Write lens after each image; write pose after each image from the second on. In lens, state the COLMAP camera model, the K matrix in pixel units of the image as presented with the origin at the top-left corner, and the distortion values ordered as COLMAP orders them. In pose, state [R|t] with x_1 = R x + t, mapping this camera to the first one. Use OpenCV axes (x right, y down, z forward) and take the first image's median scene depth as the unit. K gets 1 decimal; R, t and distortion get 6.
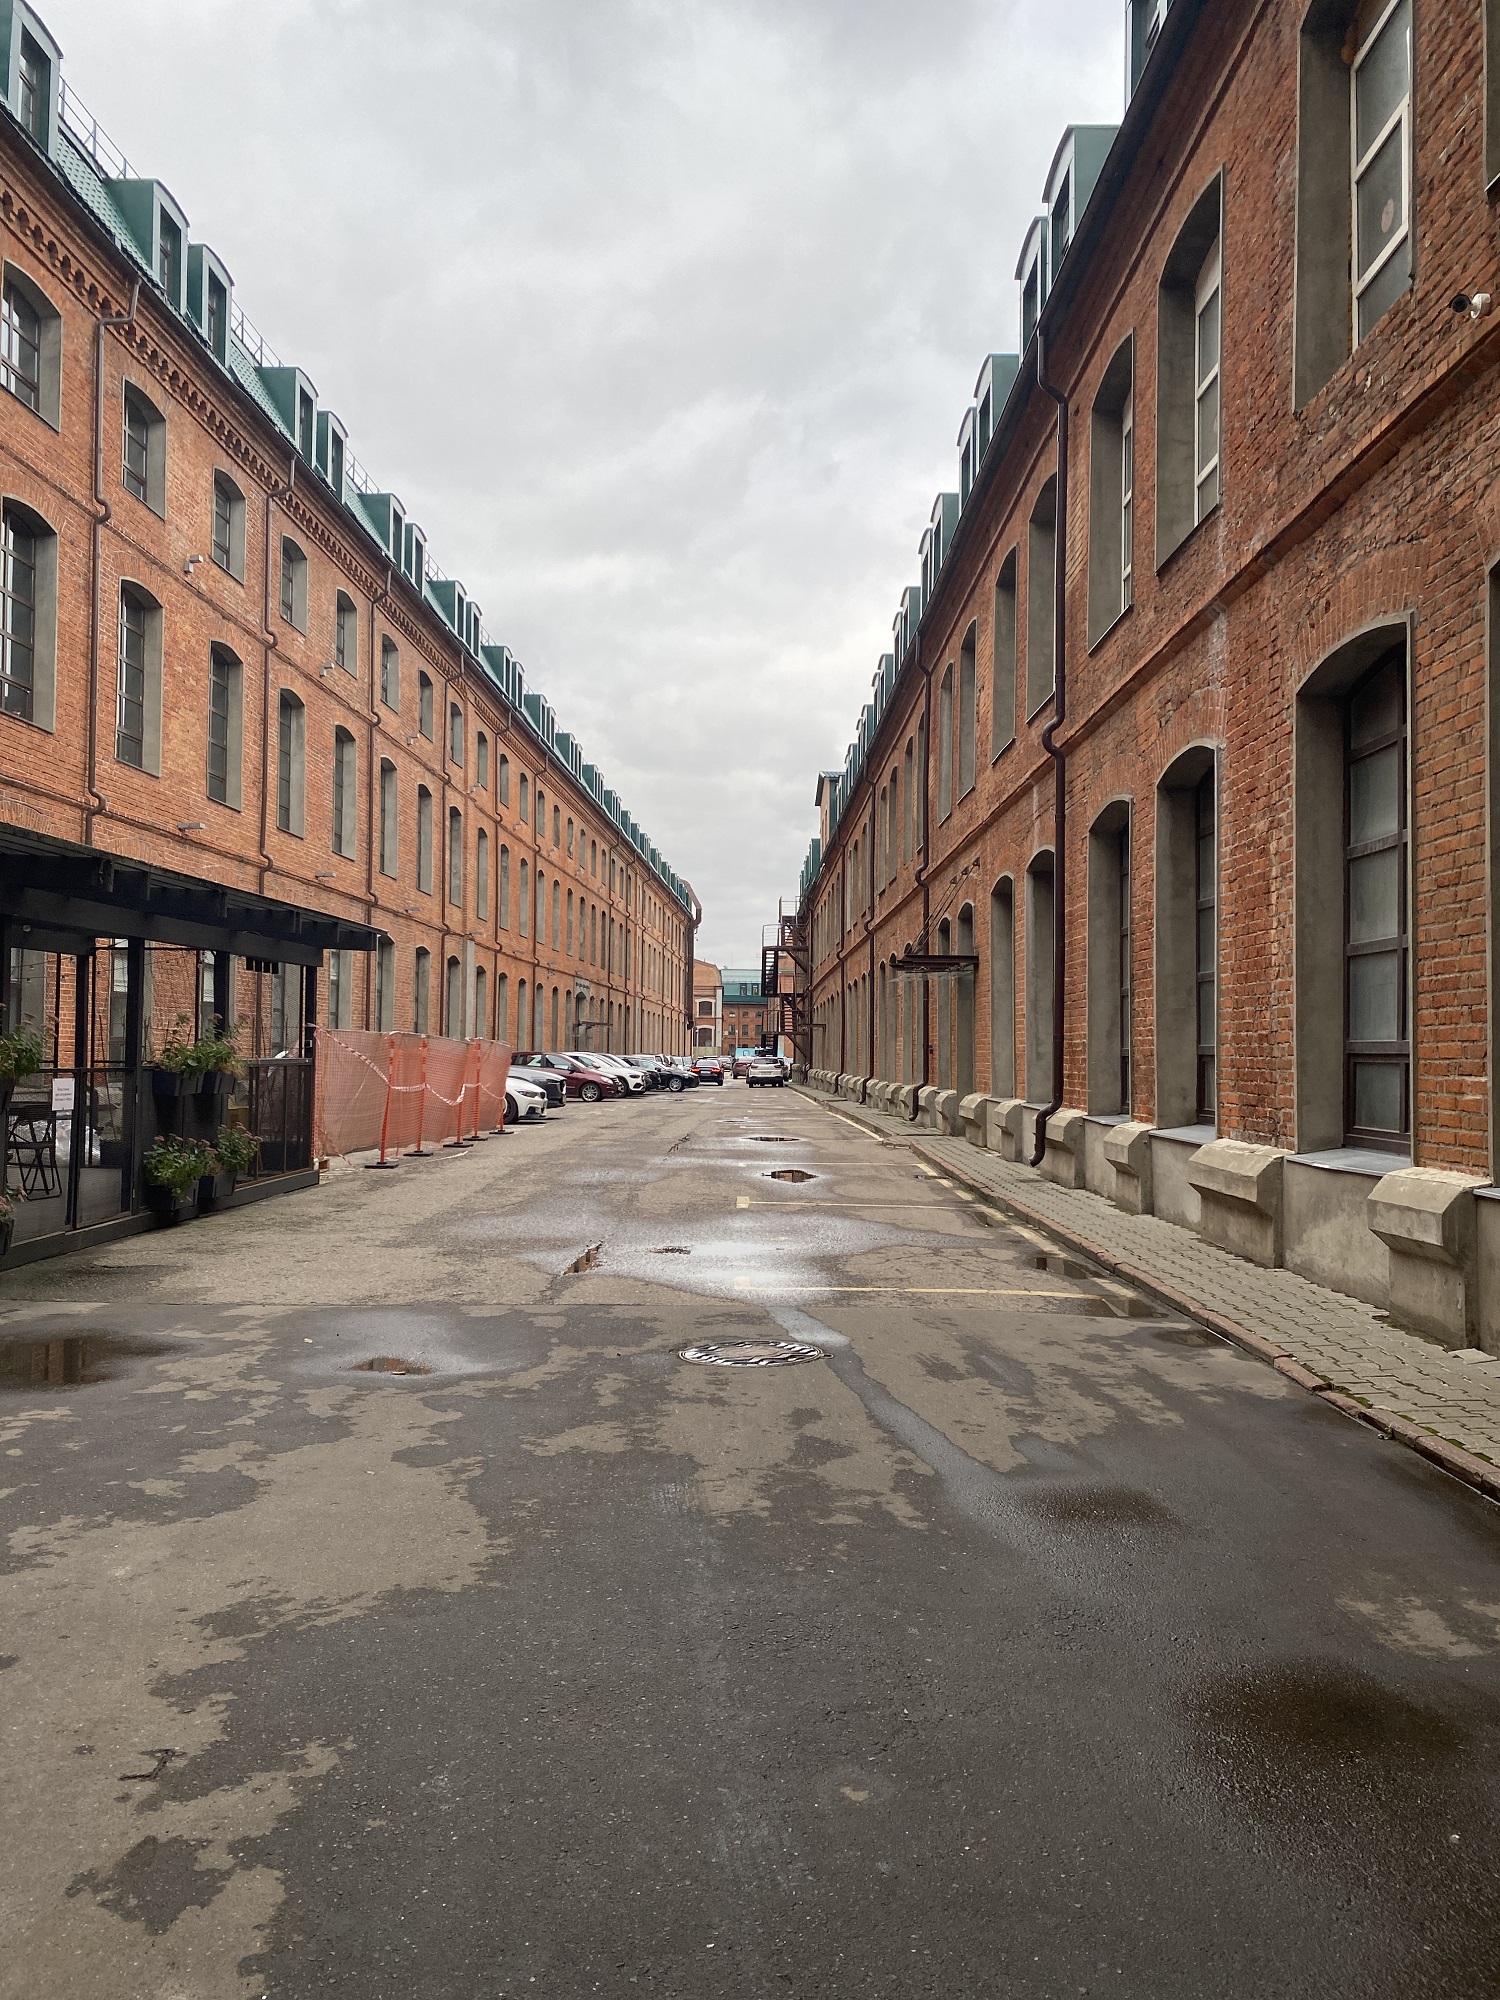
lens RADIAL K [[1512.9, 0, 760.2], [0, 1512.9, 1011.0], [0, 0, 1]] dist [-0.000202, -0.001674]
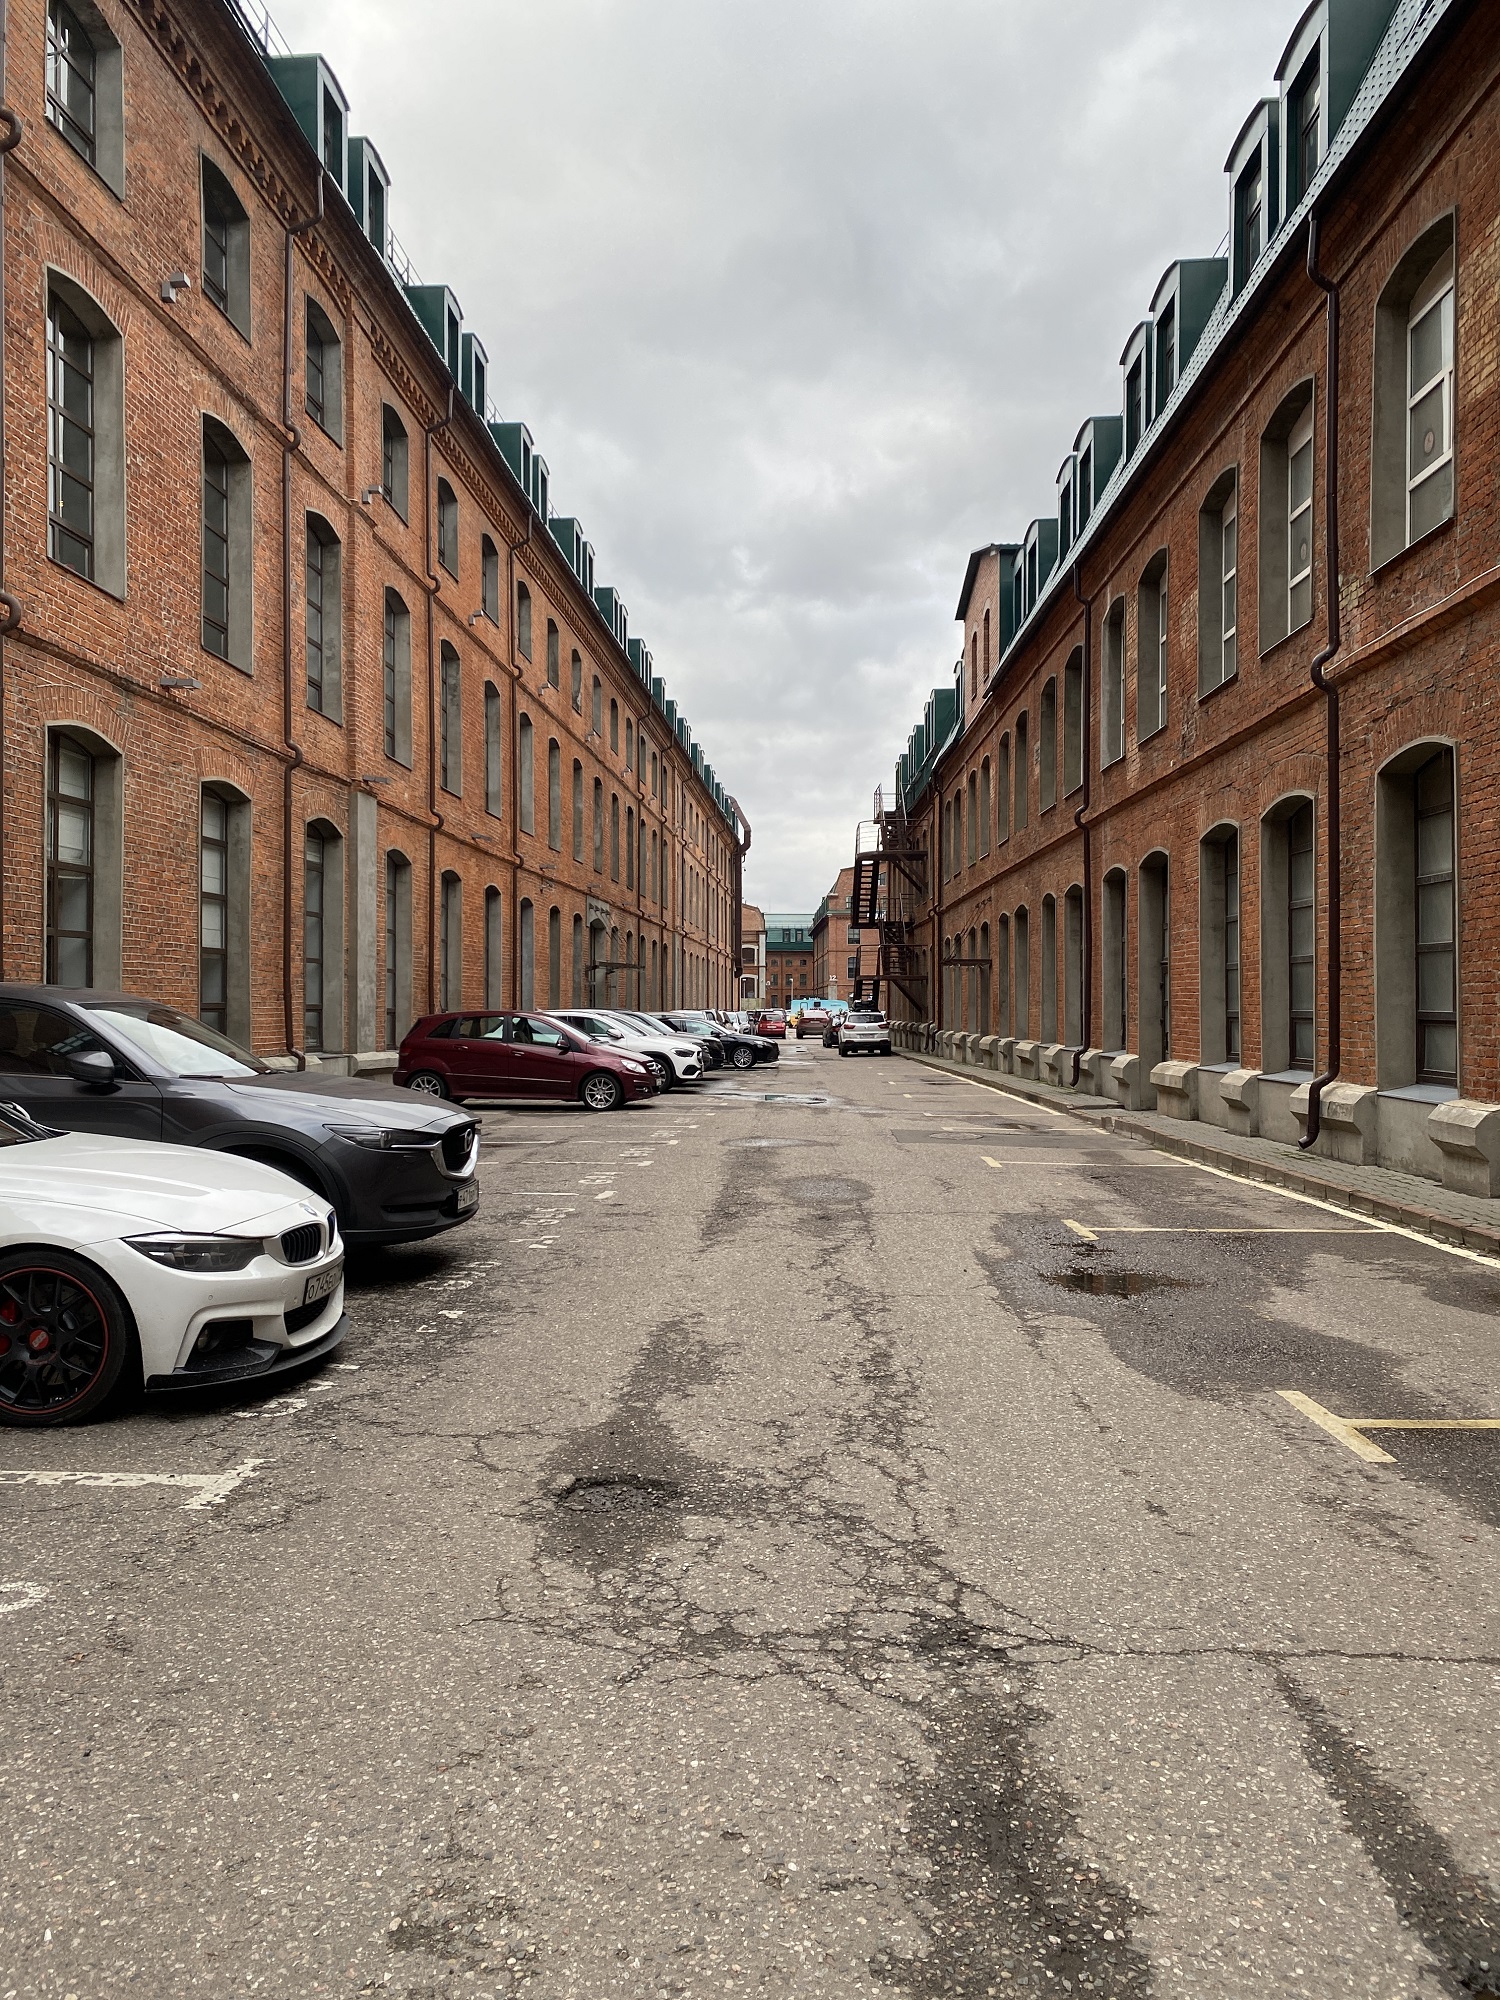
lens RADIAL K [[1512.9, 0, 742.5], [0, 1512.9, 992.8], [0, 0, 1]] dist [-0.000202, -0.001674]
pose [[0.999424, -0.009715, -0.032525, -0.031901], [0.010355, 0.999755, 0.019575, 0.007793], [0.032327, -0.019900, 0.999279, 0.326596]]
